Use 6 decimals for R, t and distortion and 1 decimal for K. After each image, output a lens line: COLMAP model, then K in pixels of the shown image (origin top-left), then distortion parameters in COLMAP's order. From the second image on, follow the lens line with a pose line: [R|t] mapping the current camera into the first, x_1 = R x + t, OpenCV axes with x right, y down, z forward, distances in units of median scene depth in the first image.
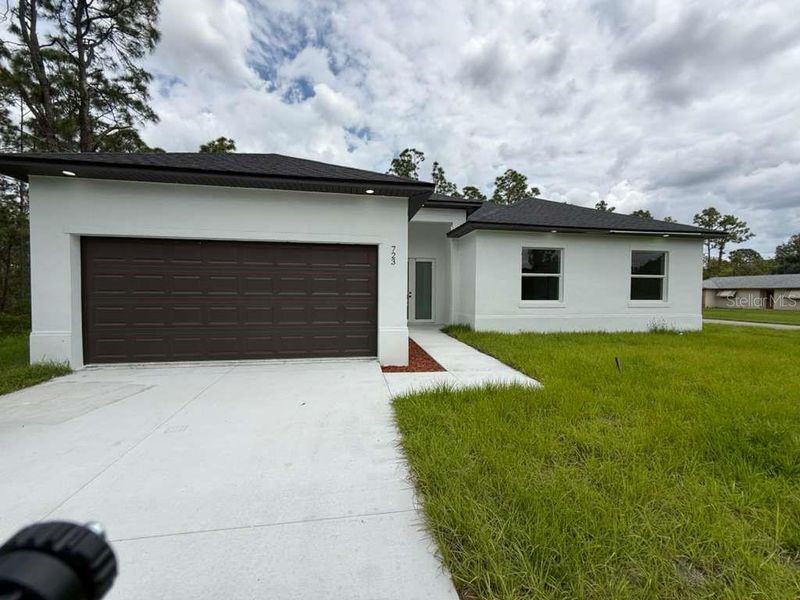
lens RADIAL K [[318.8, 0, 402.6], [0, 318.8, 301.3], [0, 0, 1]] dist [0.000243, 0.000269]
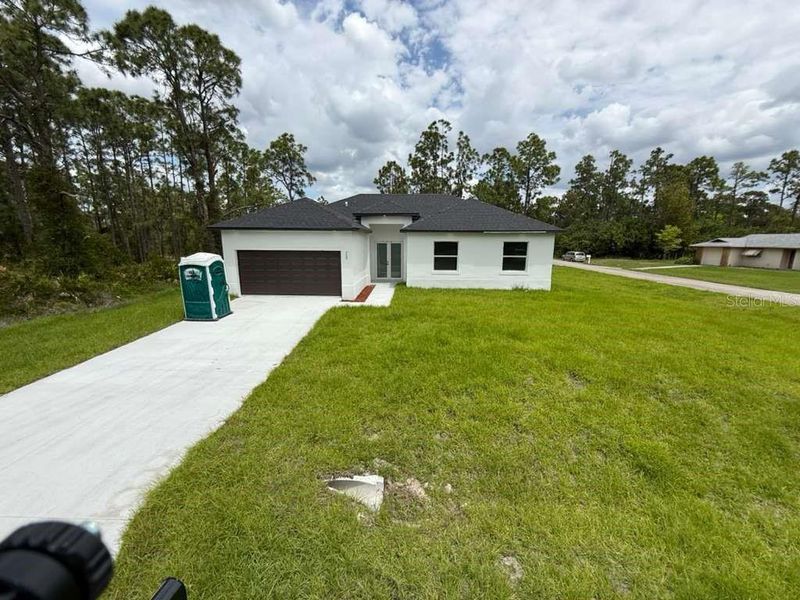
lens RADIAL K [[318.8, 0, 402.6], [0, 318.8, 301.3], [0, 0, 1]] dist [0.000243, 0.000269]
pose [[0.980745, 0.036764, -0.191800, 0.334264], [-0.005019, 0.986541, 0.163437, -0.075857], [0.195228, -0.159327, 0.967730, -0.513065]]
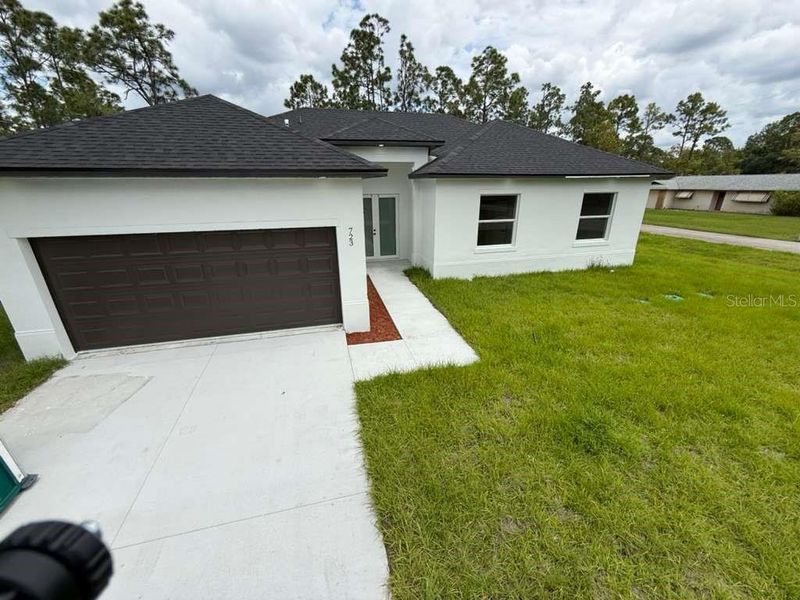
lens RADIAL K [[318.8, 0, 402.6], [0, 318.8, 301.3], [0, 0, 1]] dist [0.000243, 0.000269]
pose [[0.996190, -0.041919, 0.076479, 0.019765], [0.015113, 0.946620, 0.321996, -0.106234], [-0.085895, -0.319613, 0.943647, -0.030261]]
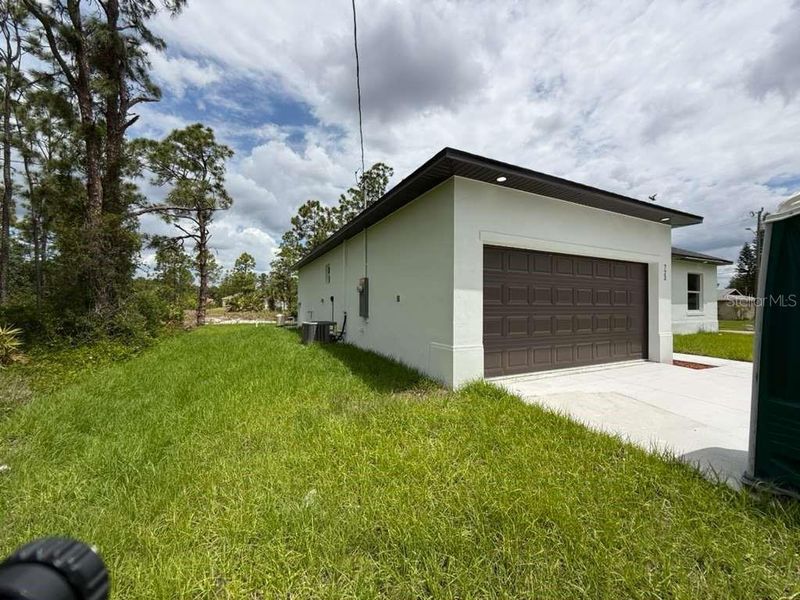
lens RADIAL K [[317.4, 0, 402.6], [0, 317.4, 304.6], [0, 0, 1]] dist [0.001025, 0.000174]
pose [[0.956168, 0.000227, 0.292817, -0.498373], [0.007700, 0.999634, -0.025919, -0.000390], [-0.292716, 0.027038, 0.955817, 0.056505]]
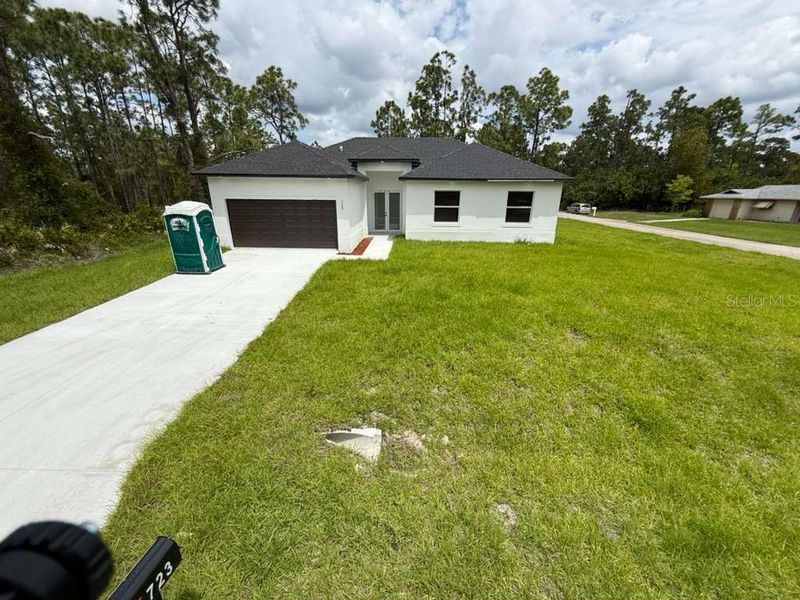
lens RADIAL K [[318.8, 0, 402.6], [0, 318.8, 301.3], [0, 0, 1]] dist [0.000243, 0.000269]
pose [[0.981256, 0.066591, -0.180840, 0.331353], [-0.008713, 0.952772, 0.303562, -0.071019], [0.192514, -0.296296, 0.935493, -0.493938]]
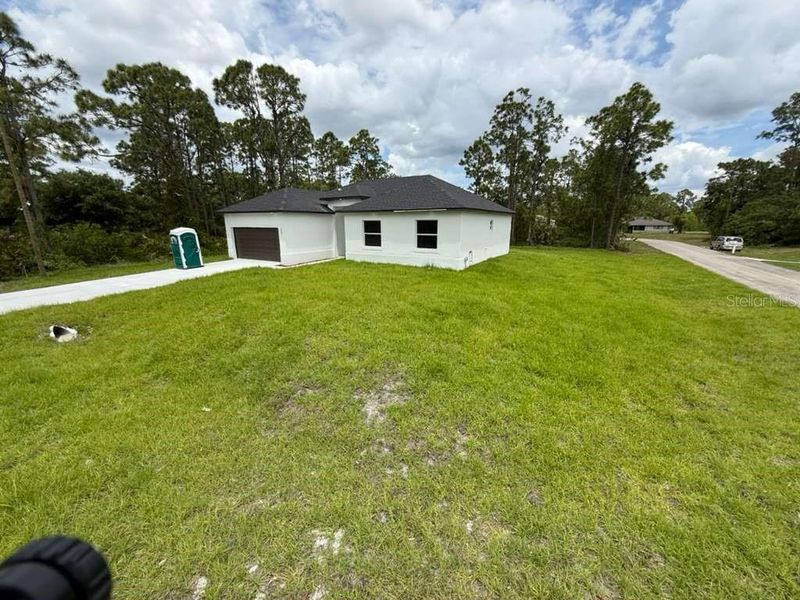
lens RADIAL K [[318.8, 0, 402.6], [0, 318.8, 301.3], [0, 0, 1]] dist [0.000243, 0.000269]
pose [[0.767394, 0.148806, -0.623669, 1.170039], [-0.012666, 0.976024, 0.217293, -0.064448], [0.641050, -0.158850, 0.750880, -0.295222]]
